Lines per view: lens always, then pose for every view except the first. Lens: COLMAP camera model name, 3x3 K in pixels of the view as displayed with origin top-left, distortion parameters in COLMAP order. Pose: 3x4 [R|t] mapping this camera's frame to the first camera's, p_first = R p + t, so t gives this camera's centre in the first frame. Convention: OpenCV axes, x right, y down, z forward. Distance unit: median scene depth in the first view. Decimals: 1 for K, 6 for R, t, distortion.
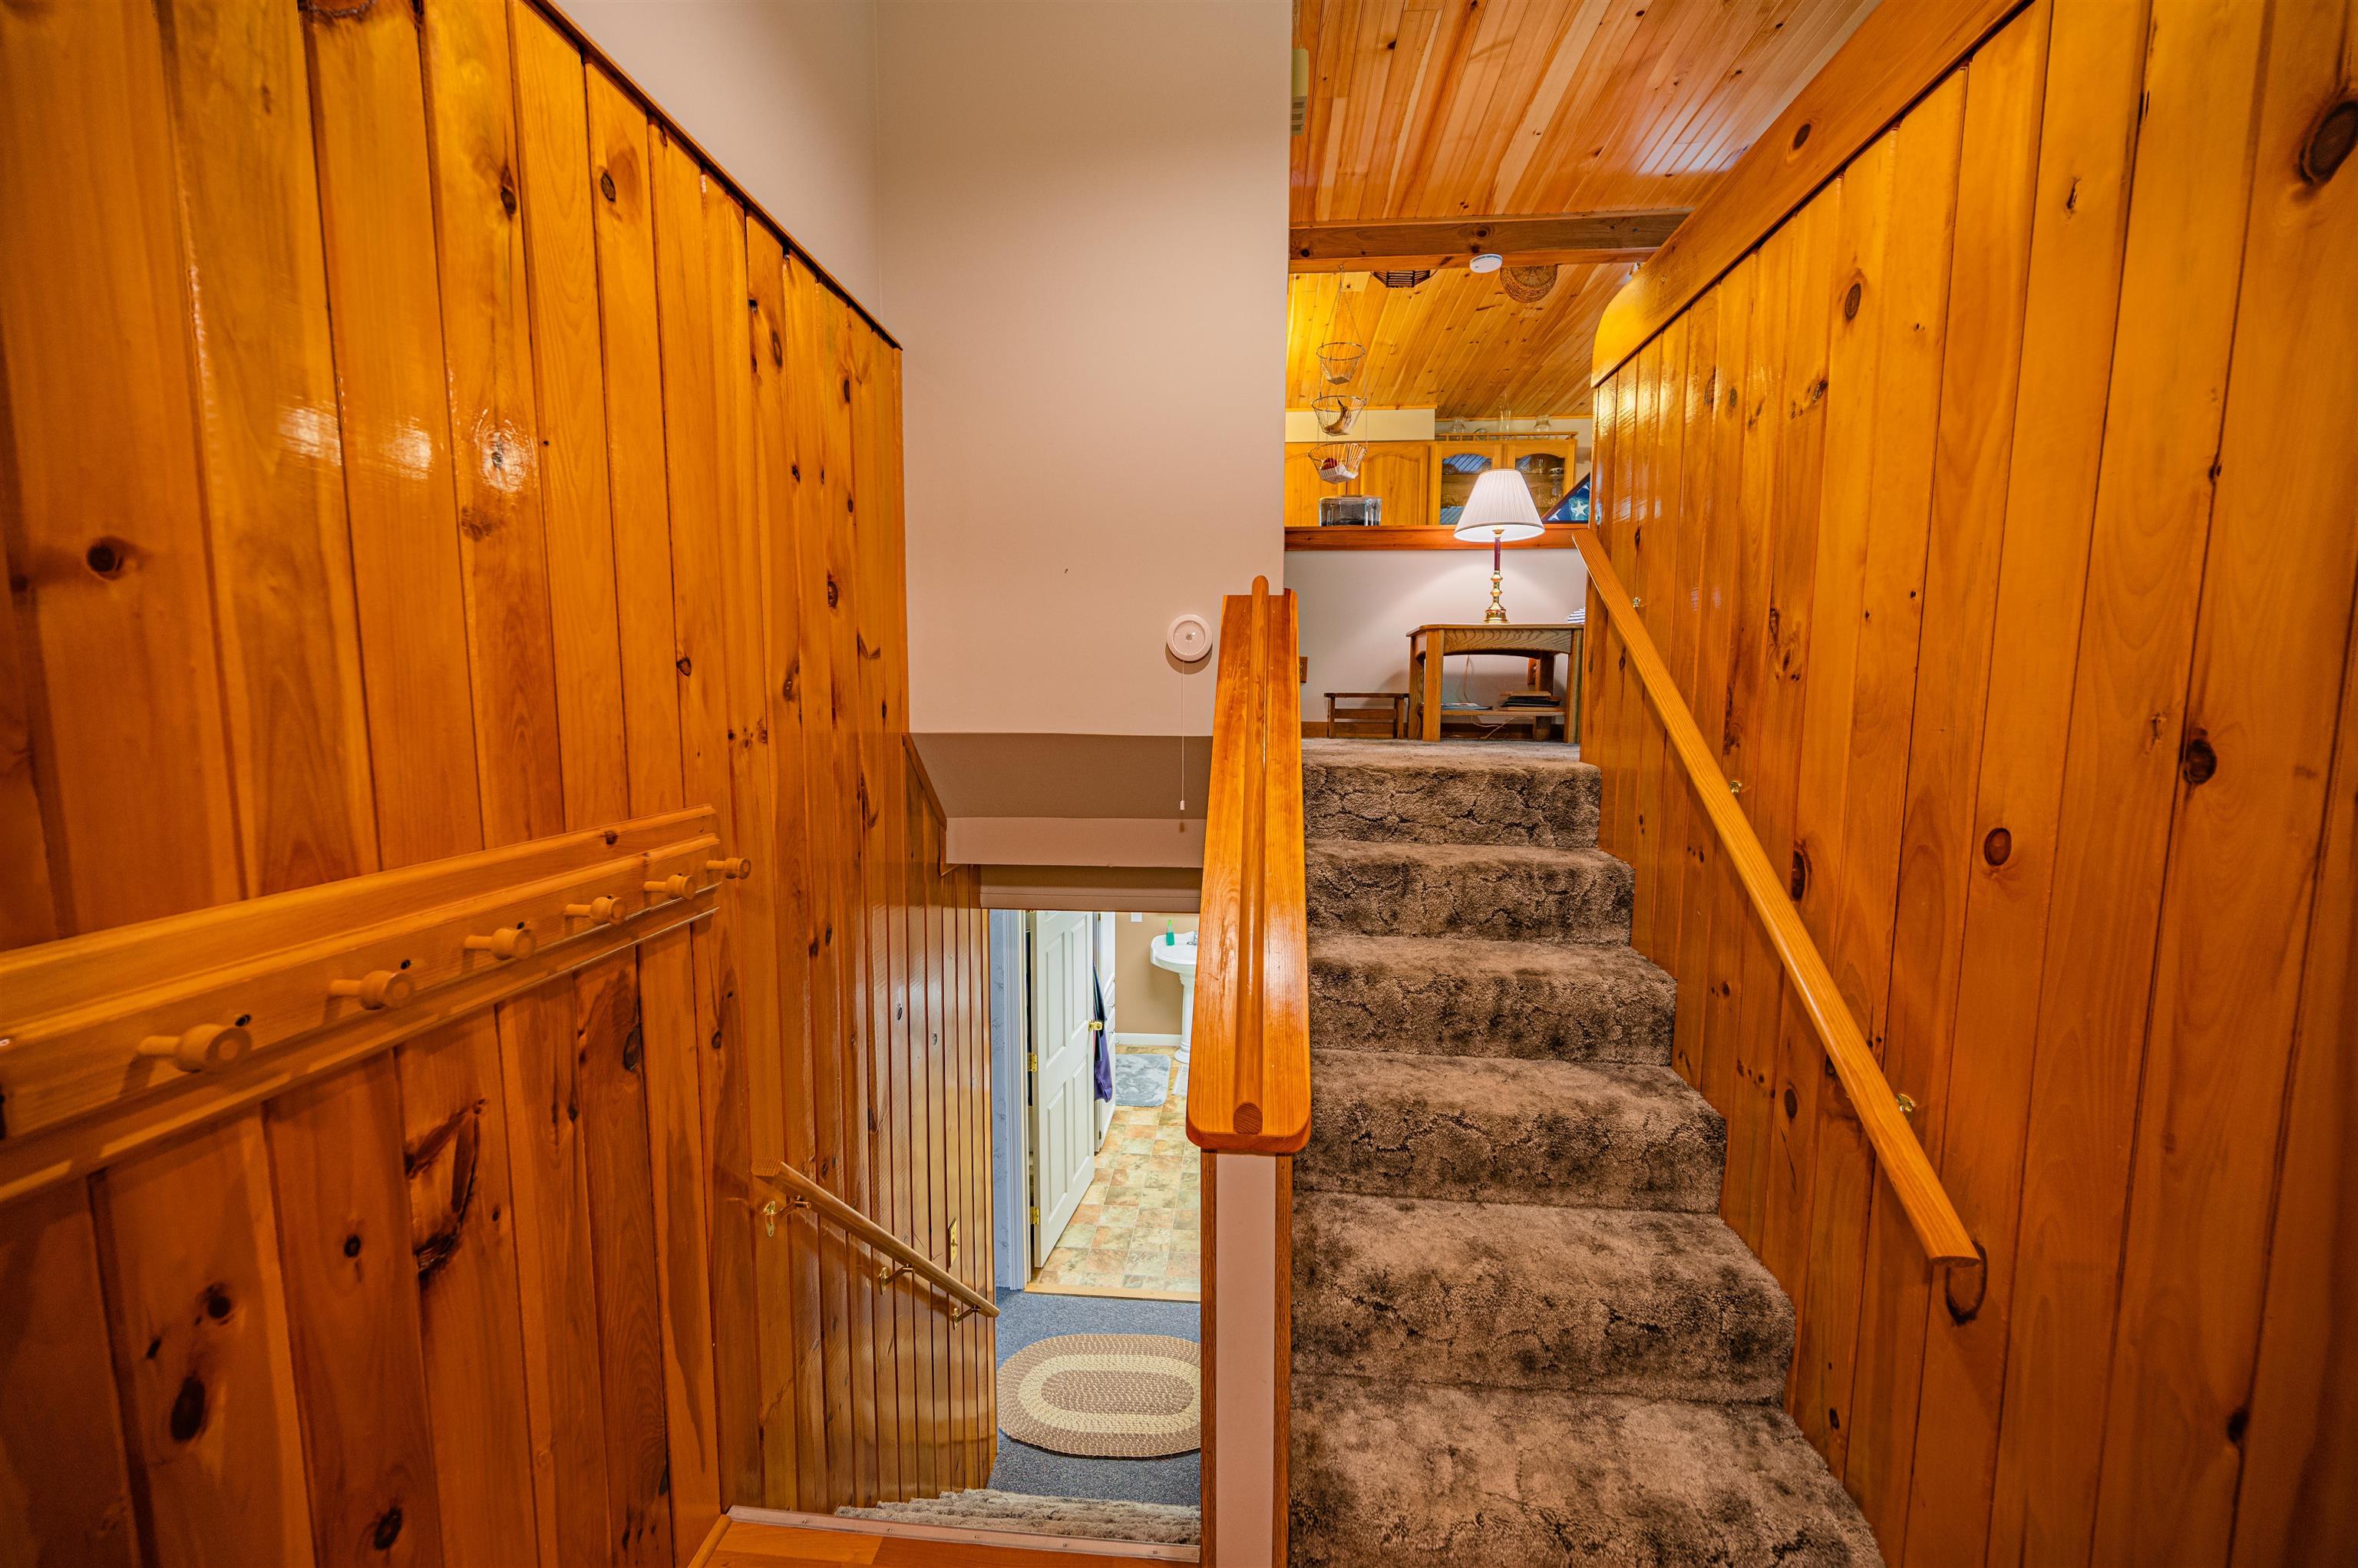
lens RADIAL K [[934.1, 0, 1185.0], [0, 934.1, 787.0], [0, 0, 1]] dist [0.000295, -0.001216]
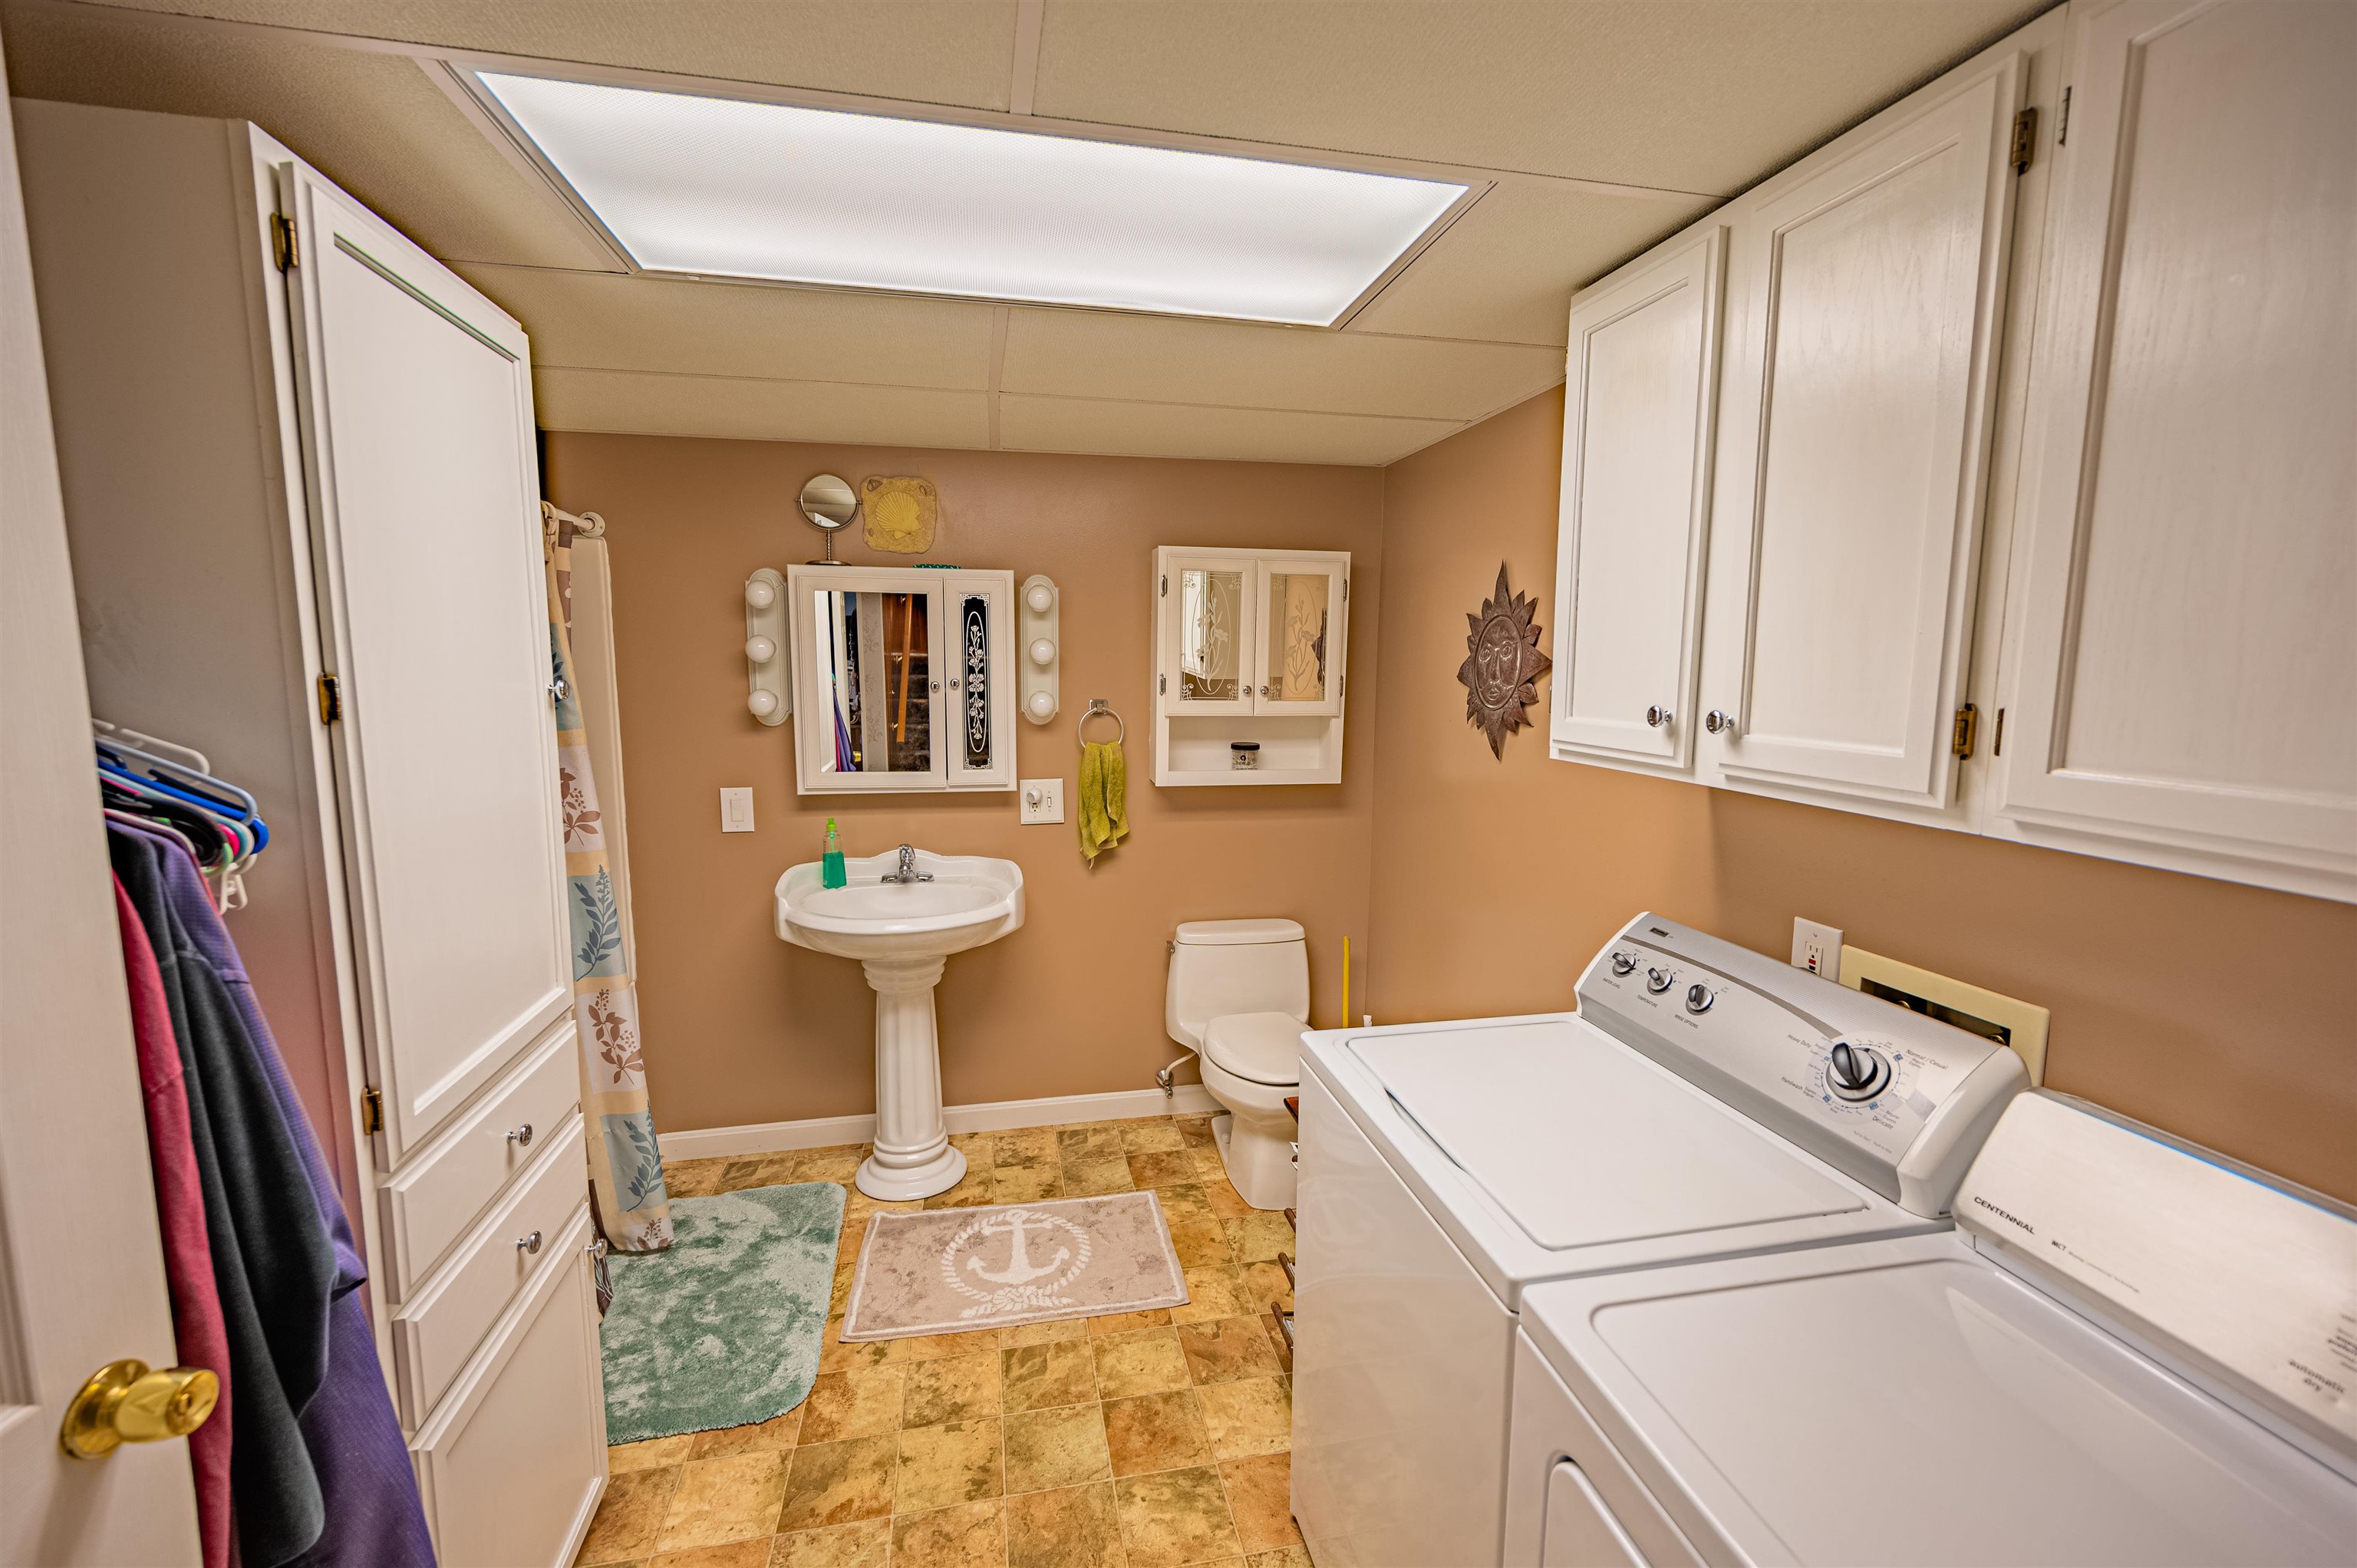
lens RADIAL K [[933.7, 0, 1171.7], [0, 933.7, 773.8], [0, 0, 1]] dist [0.000295, -0.001216]
pose [[0.959667, -0.036370, 0.278778, 0.011924], [0.030740, 0.999226, 0.024543, 0.121749], [-0.279455, -0.014984, 0.960042, 0.616629]]
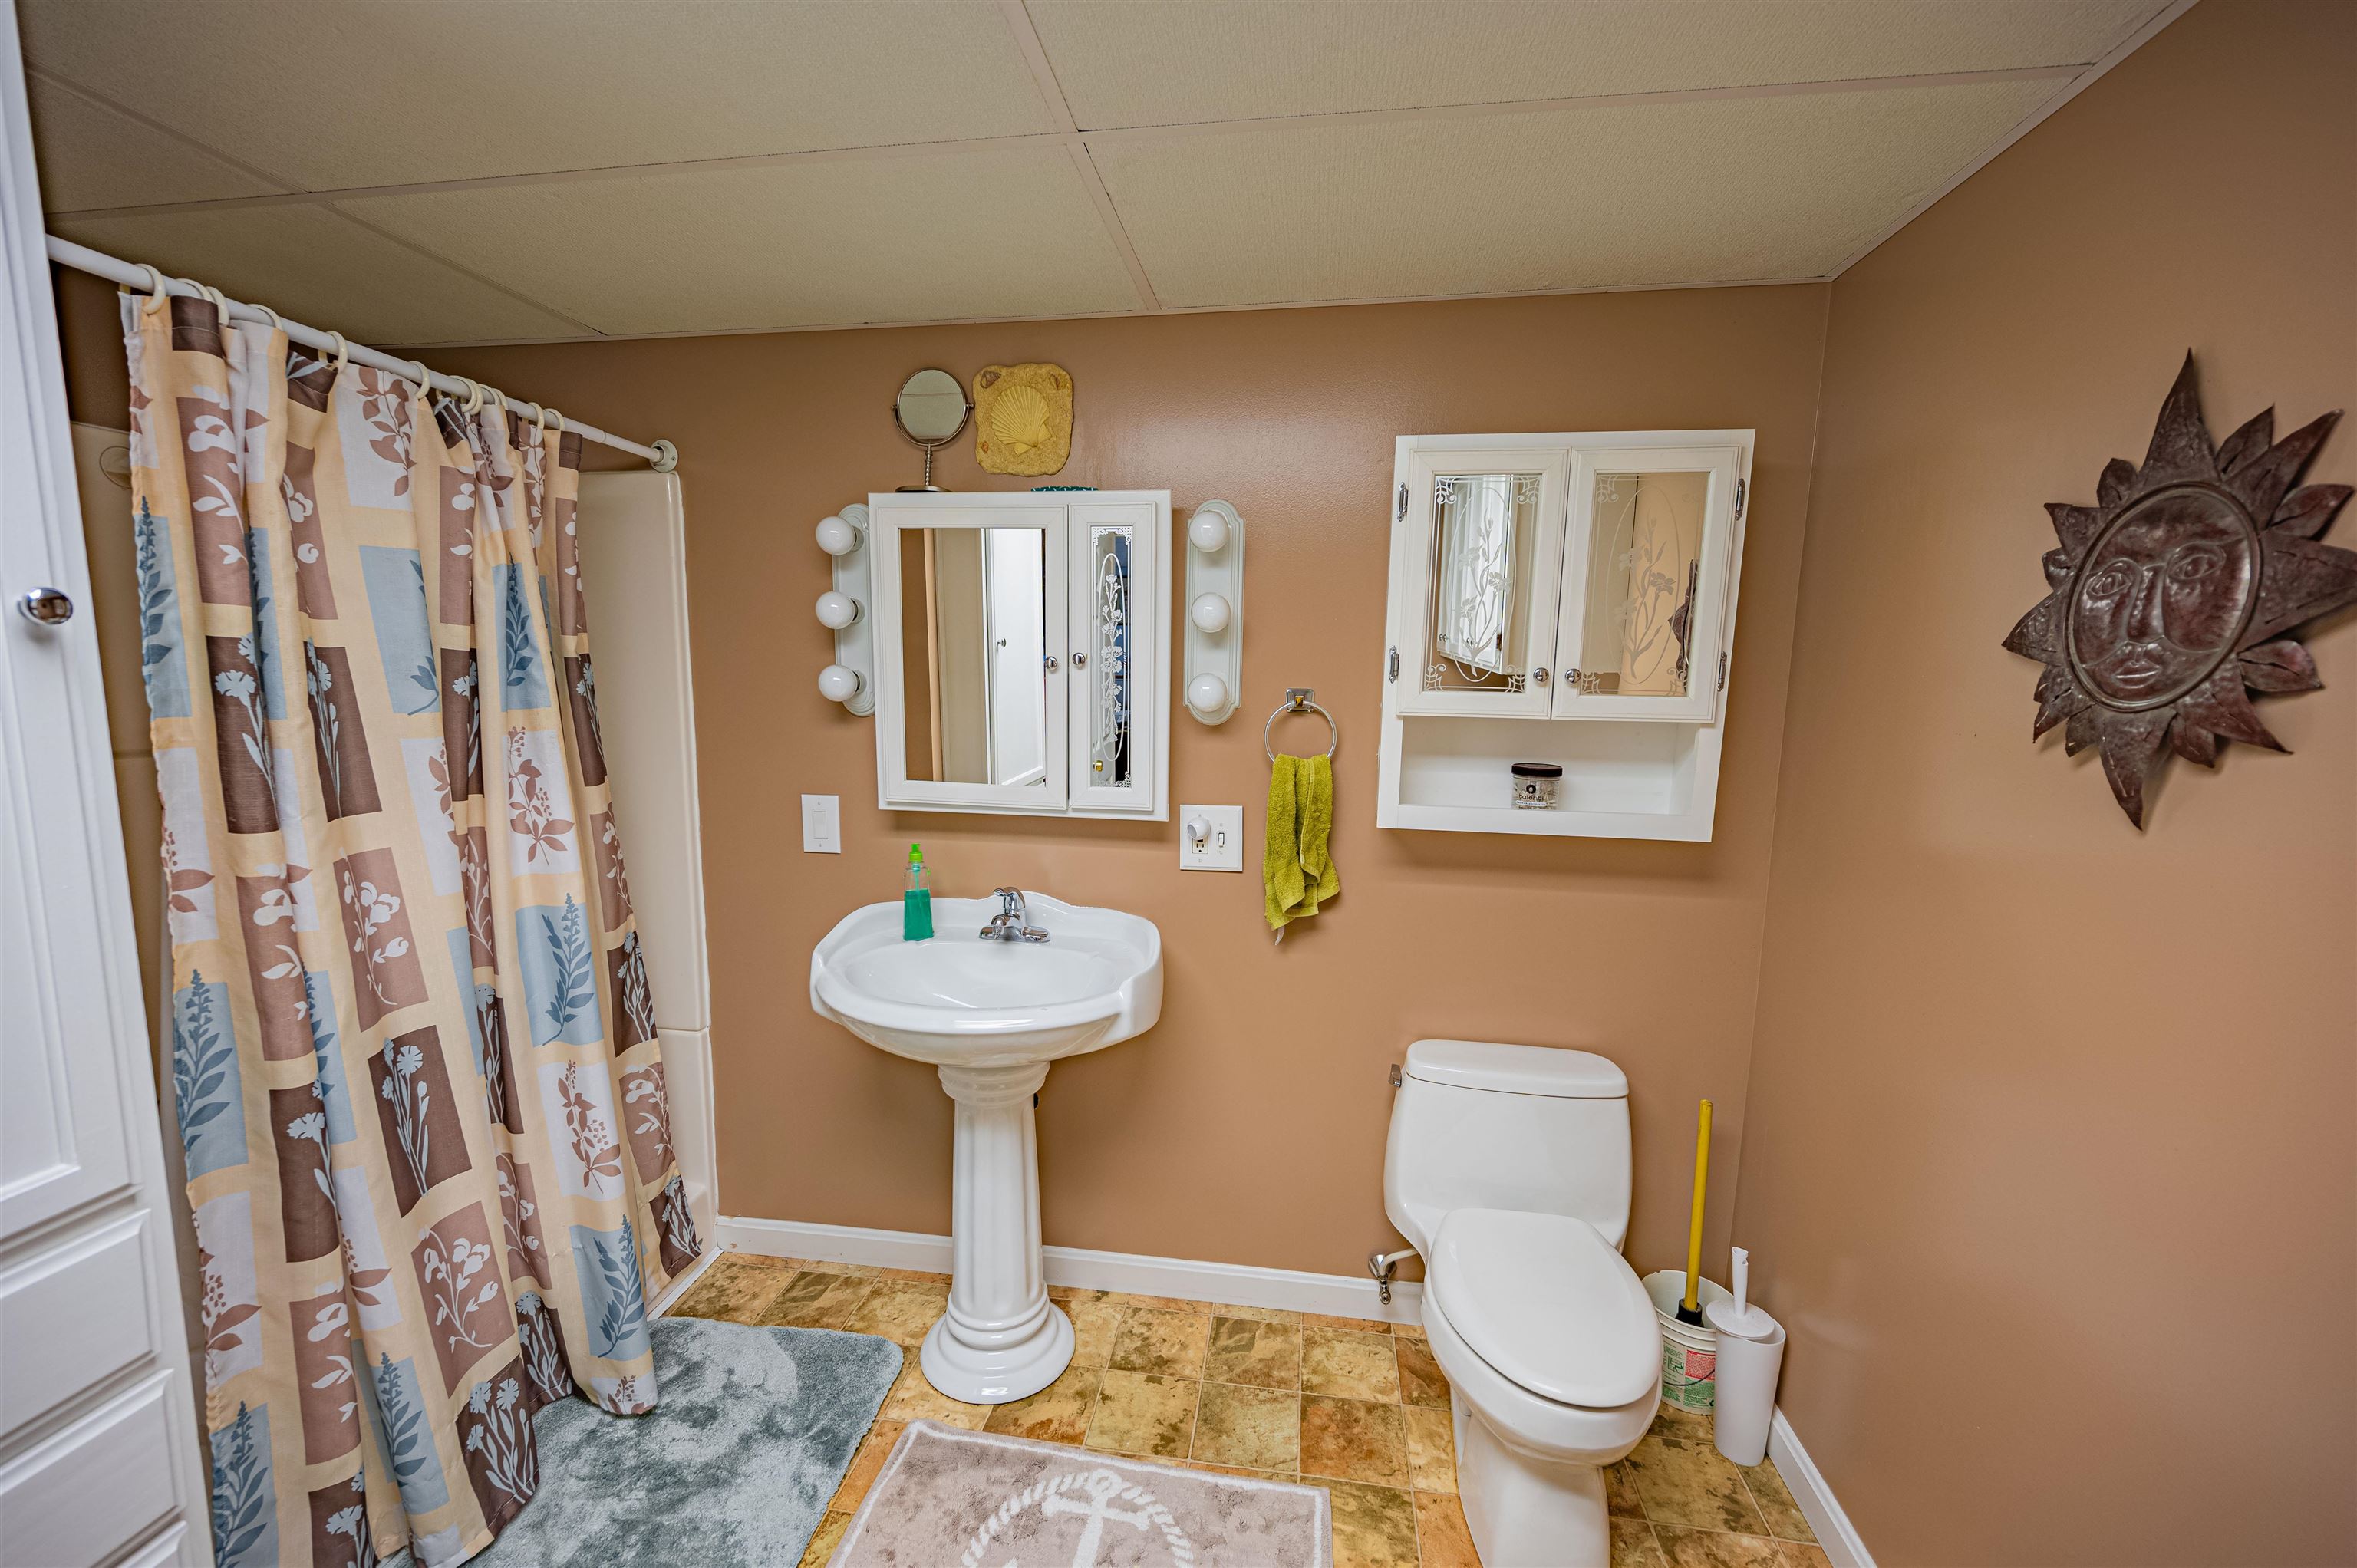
lens RADIAL K [[933.7, 0, 1173.0], [0, 933.7, 790.9], [0, 0, 1]] dist [0.000295, -0.001216]
pose [[0.998469, 0.013660, -0.053603, 0.075673], [-0.012221, 0.999559, 0.027077, 0.120699], [0.053950, -0.026381, 0.998195, 0.750295]]
